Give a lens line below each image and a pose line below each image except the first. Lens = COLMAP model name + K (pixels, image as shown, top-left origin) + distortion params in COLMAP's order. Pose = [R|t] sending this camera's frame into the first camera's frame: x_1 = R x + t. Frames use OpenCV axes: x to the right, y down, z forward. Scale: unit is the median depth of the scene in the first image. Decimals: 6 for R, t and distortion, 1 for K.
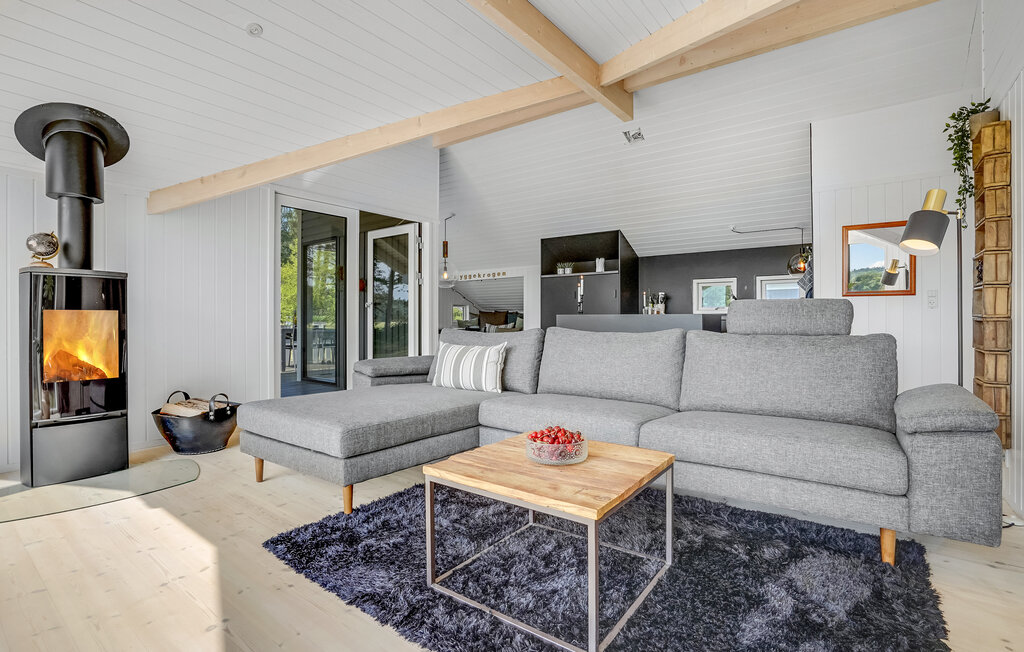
lens RADIAL K [[485.3, 0, 523.0], [0, 485.3, 323.9], [0, 0, 1]] dist [-0.042856, 0.010760]
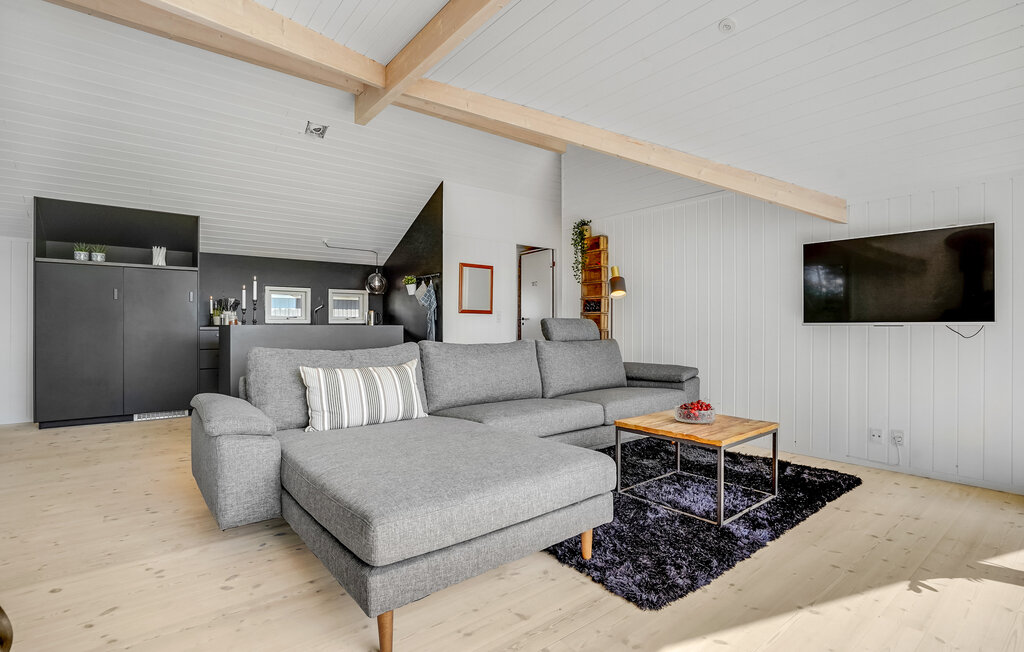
lens RADIAL K [[485.3, 0, 523.0], [0, 485.3, 323.9], [0, 0, 1]] dist [-0.042856, 0.010760]
pose [[0.246013, 0.003402, 0.969261, -0.405167], [0.007870, 0.999954, -0.005507, -0.010263], [-0.969235, 0.008982, 0.245975, 0.290308]]
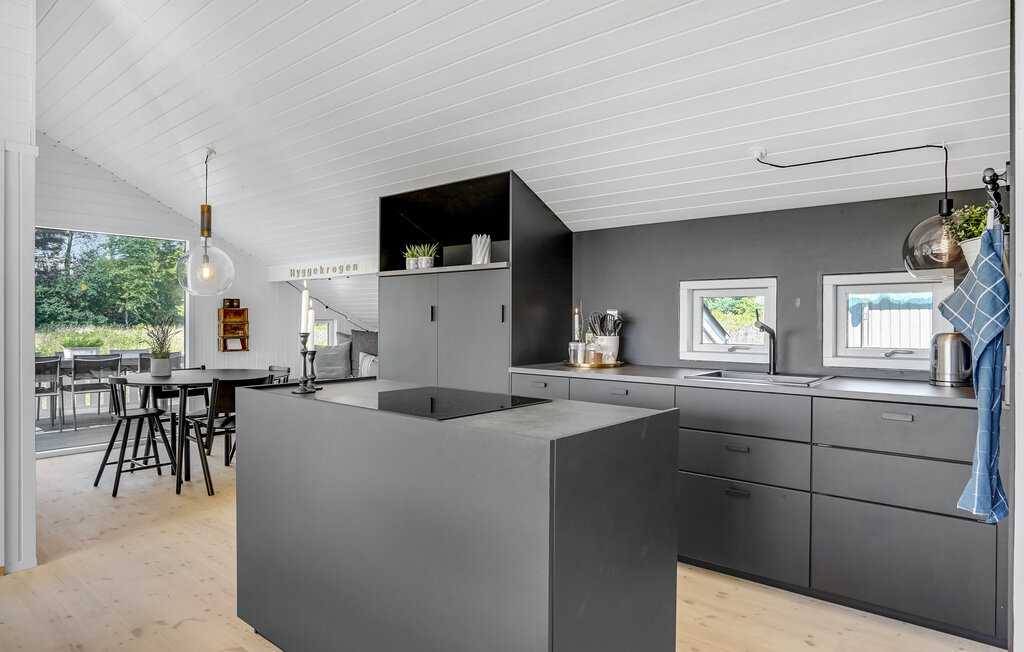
lens RADIAL K [[607.2, 0, 512.0], [0, 607.2, 326.0], [0, 0, 1]] dist [-0.032767, 0.000446]
pose [[0.997005, 0.004688, -0.077194, 0.235780], [-0.004389, 0.999982, 0.004034, -0.051254], [0.077211, -0.003683, 0.997008, 0.423825]]
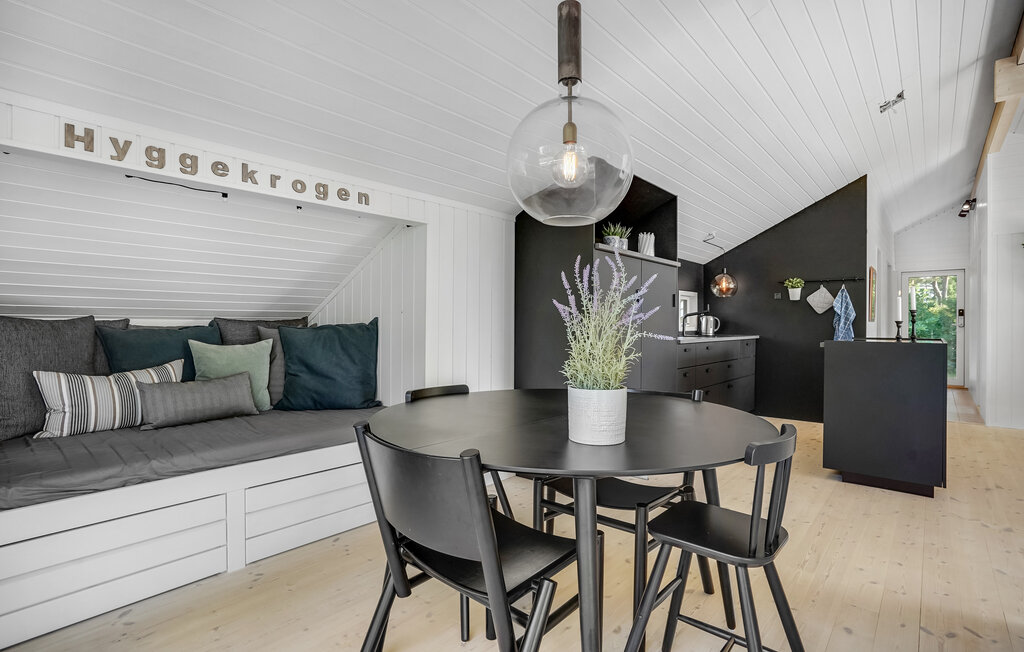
lens RADIAL K [[485.3, 0, 523.0], [0, 485.3, 323.9], [0, 0, 1]] dist [-0.042856, 0.010760]
pose [[0.088338, -0.002031, 0.996088, -0.407034], [0.001777, 0.999997, 0.001881, -0.033585], [-0.996089, 0.001604, 0.088342, 1.099165]]
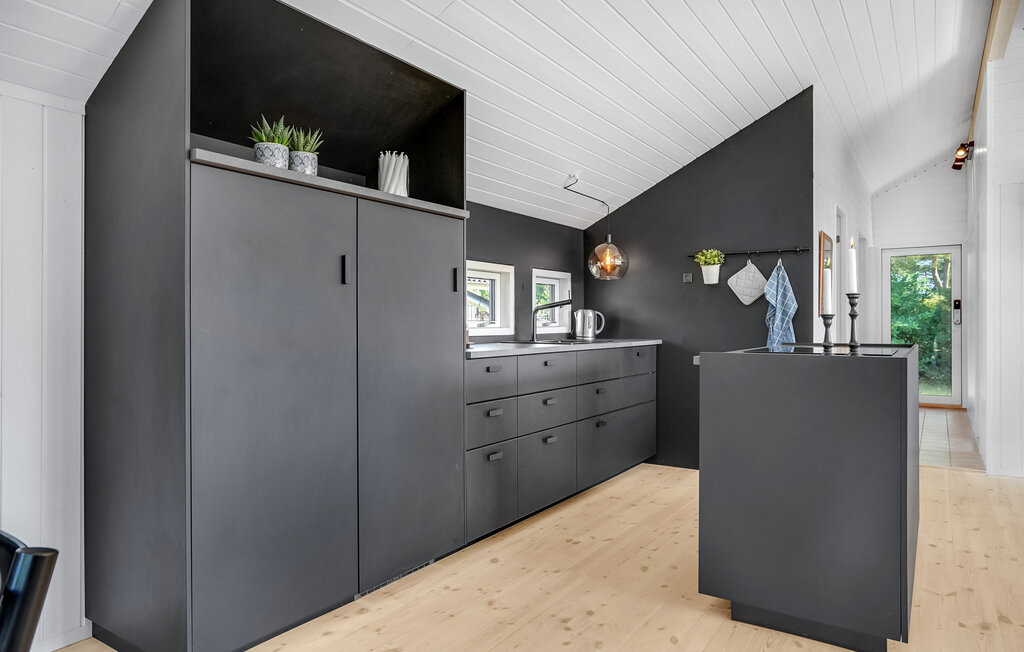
lens RADIAL K [[623.5, 0, 525.0], [0, 623.5, 323.7], [0, 0, 1]] dist [-0.026225, 0.003250]
pose [[-0.040302, -0.003193, 0.999182, -0.224506], [0.008064, 0.999961, 0.003521, -0.032626], [-0.999155, 0.008199, -0.040275, 0.942490]]
